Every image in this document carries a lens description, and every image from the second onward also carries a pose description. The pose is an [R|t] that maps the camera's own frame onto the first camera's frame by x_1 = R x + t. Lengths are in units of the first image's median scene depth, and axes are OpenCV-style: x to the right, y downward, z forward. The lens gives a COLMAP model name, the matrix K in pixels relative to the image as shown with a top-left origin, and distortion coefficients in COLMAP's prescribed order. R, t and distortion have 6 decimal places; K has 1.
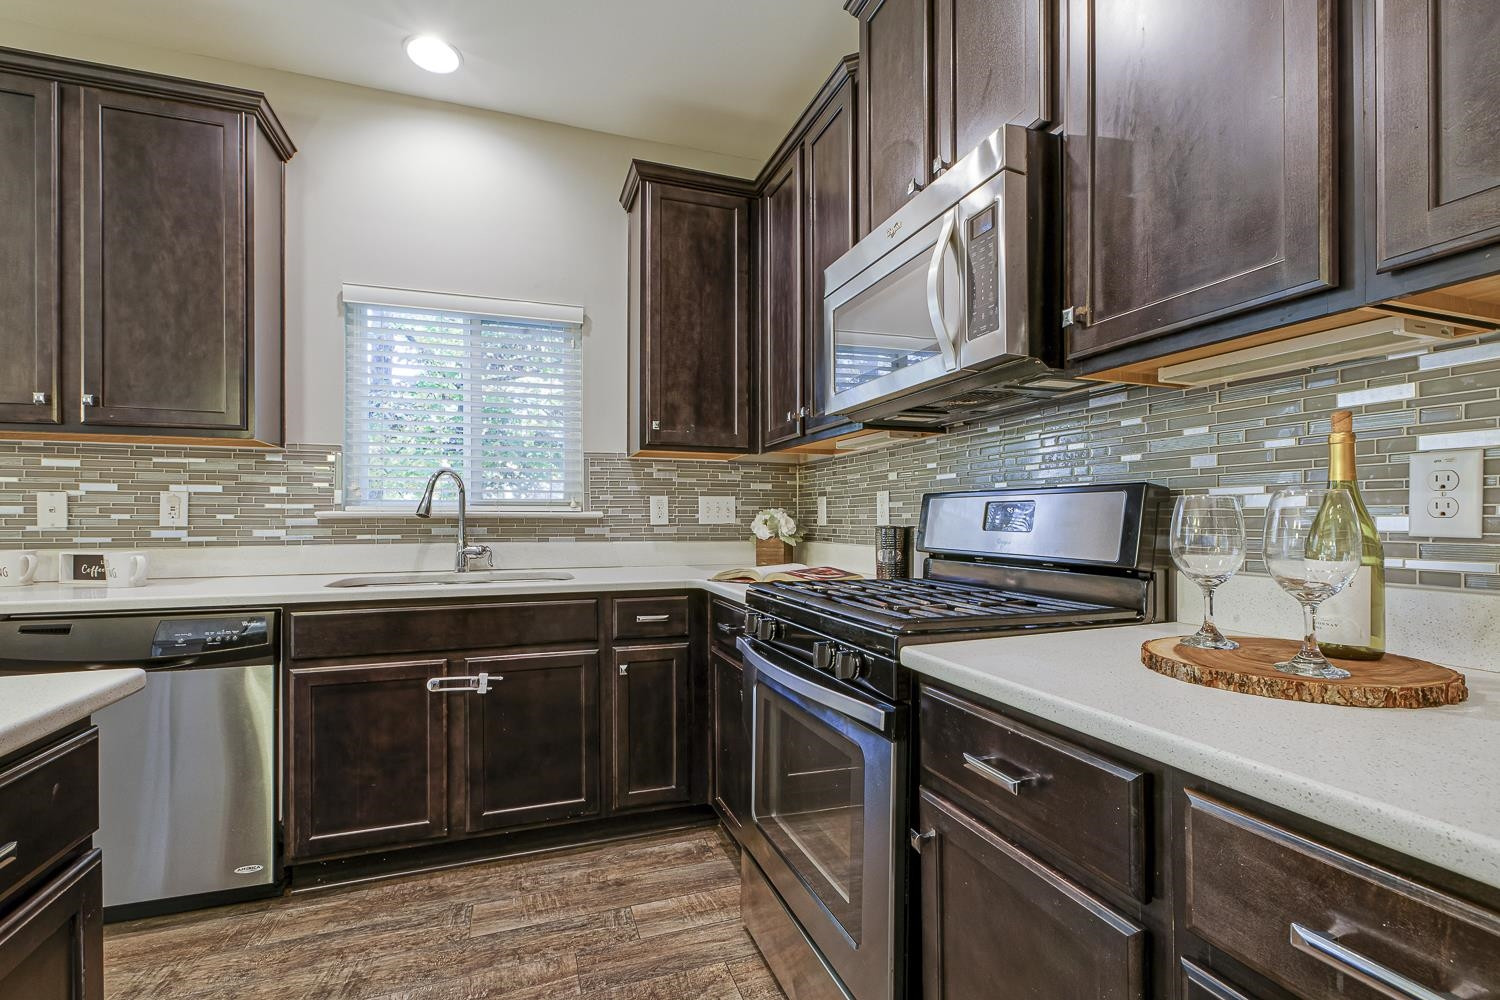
lens RADIAL K [[667.8, 0, 754.0], [0, 667.8, 510.4], [0, 0, 1]] dist [0.002344, 0.000303]
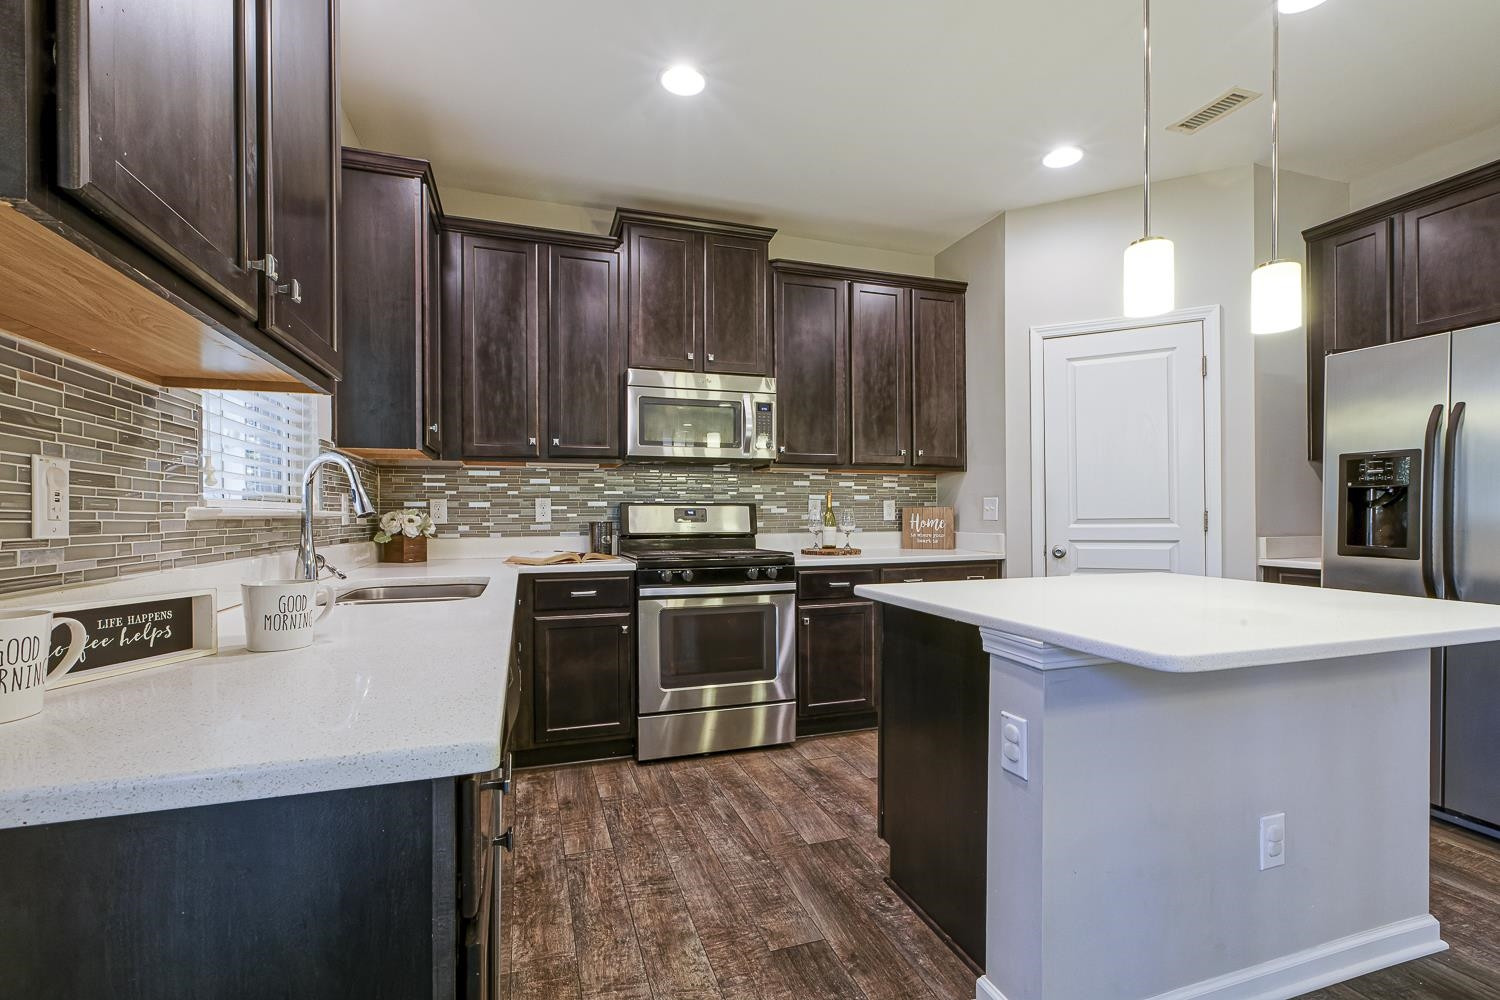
lens RADIAL K [[667.8, 0, 753.2], [0, 667.8, 504.2], [0, 0, 1]] dist [0.002344, 0.000303]
pose [[0.018710, 0.017330, 0.999675, -1.627646], [-0.006189, 0.999833, -0.017217, 0.007828], [-0.999806, -0.005865, 0.018814, 0.684399]]
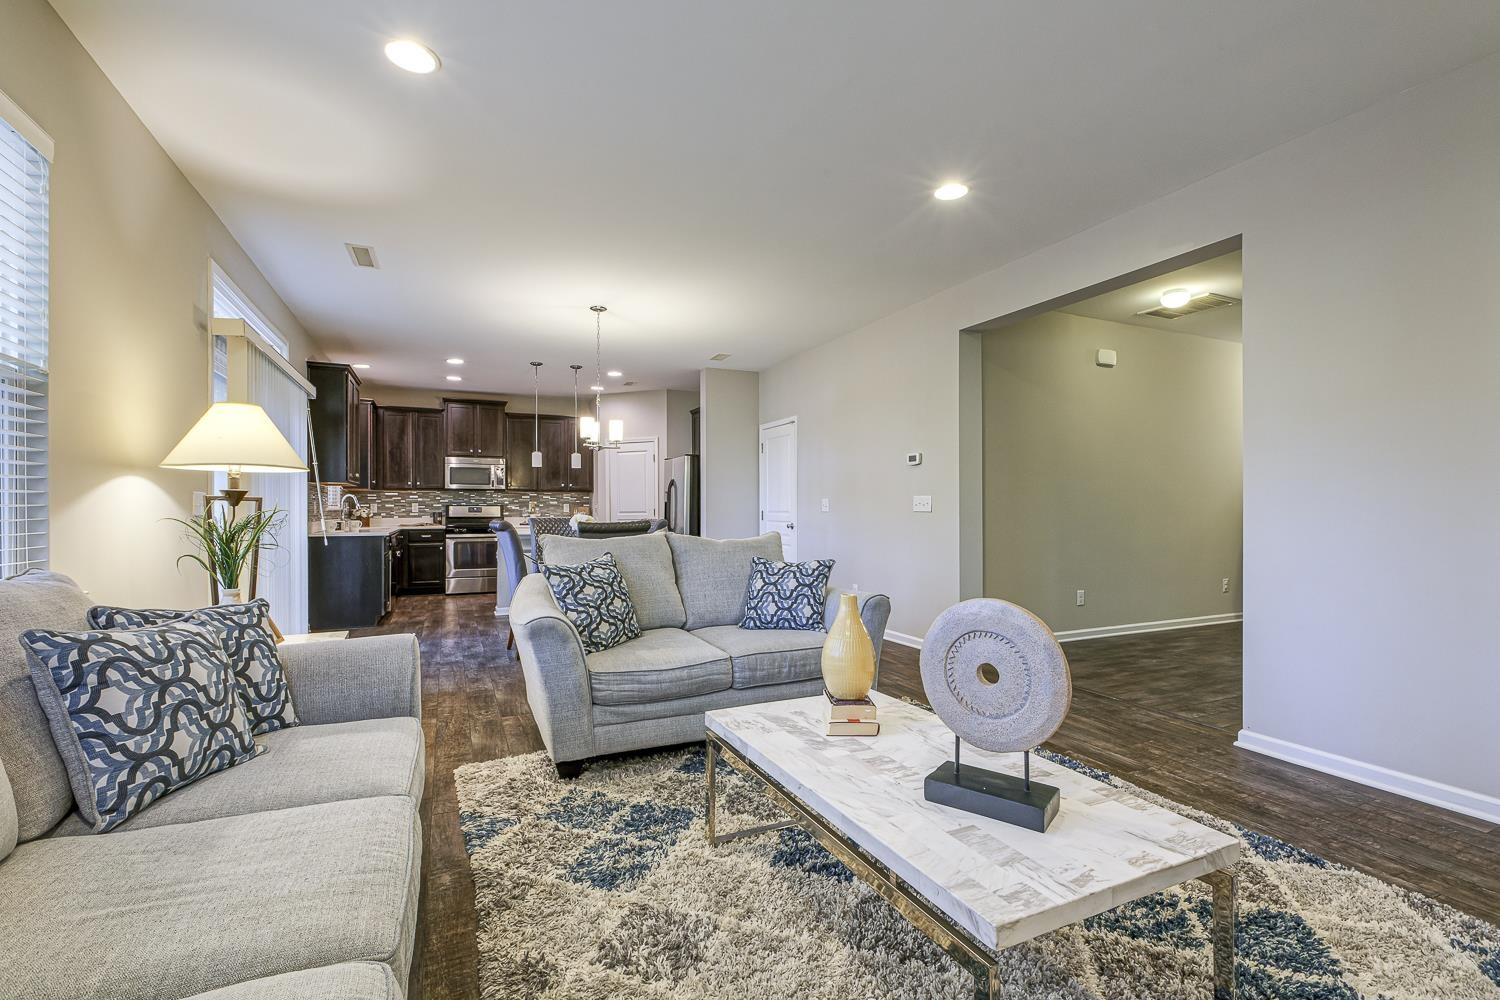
lens RADIAL K [[667.8, 0, 748.3], [0, 667.8, 503.0], [0, 0, 1]] dist [0.002344, 0.000303]
pose [[-0.062996, 0.015747, 0.997890, -5.011162], [-0.007979, 0.999836, -0.016282, 0.023363], [-0.997982, -0.008988, -0.062860, -0.913924]]
